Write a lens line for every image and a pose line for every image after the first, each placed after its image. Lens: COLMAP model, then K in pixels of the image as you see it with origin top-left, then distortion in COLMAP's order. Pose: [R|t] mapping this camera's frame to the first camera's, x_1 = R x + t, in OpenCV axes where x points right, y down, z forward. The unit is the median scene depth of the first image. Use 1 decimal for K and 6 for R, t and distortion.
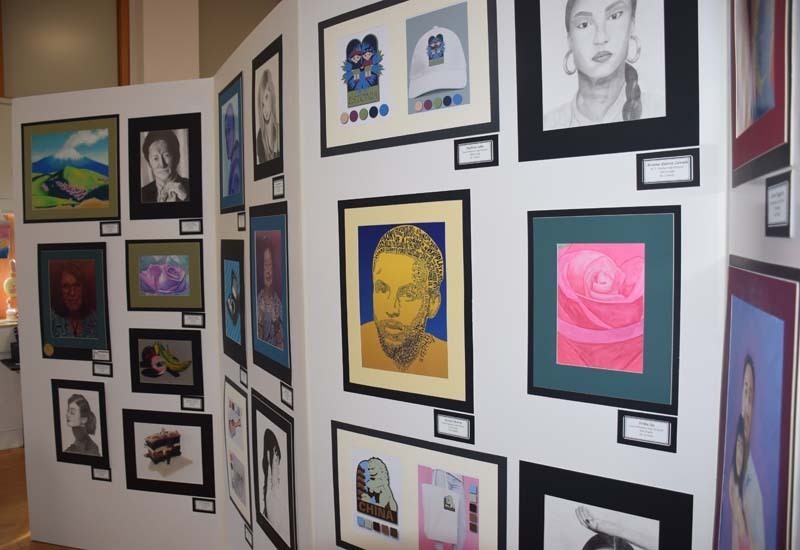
lens RADIAL K [[636.7, 0, 414.4], [0, 636.7, 290.4], [0, 0, 1]] dist [-0.108552, 0.015572]
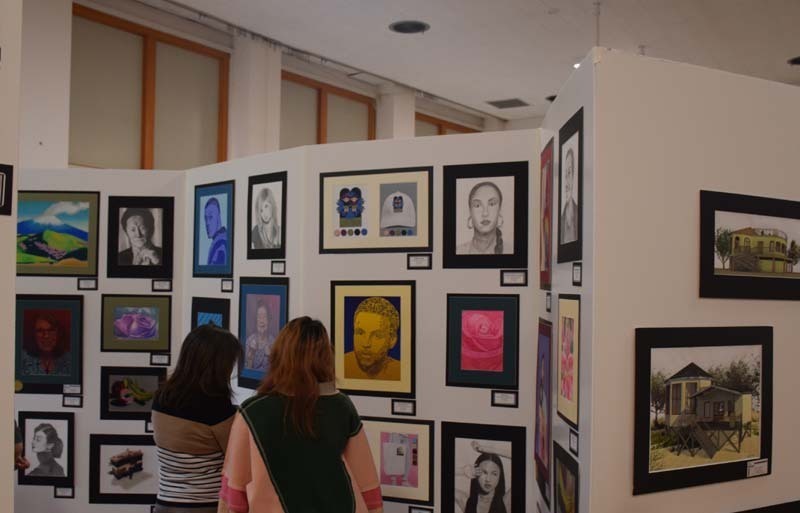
lens RADIAL K [[1625.5, 0, 400.0], [0, 1625.5, 256.3], [0, 0, 1]] dist [-0.078501, 0.000000]
pose [[0.944507, 0.031263, 0.327001, -1.405826], [-0.004533, 0.996607, -0.082188, 0.154606], [-0.328461, 0.076145, 0.941443, -3.245000]]
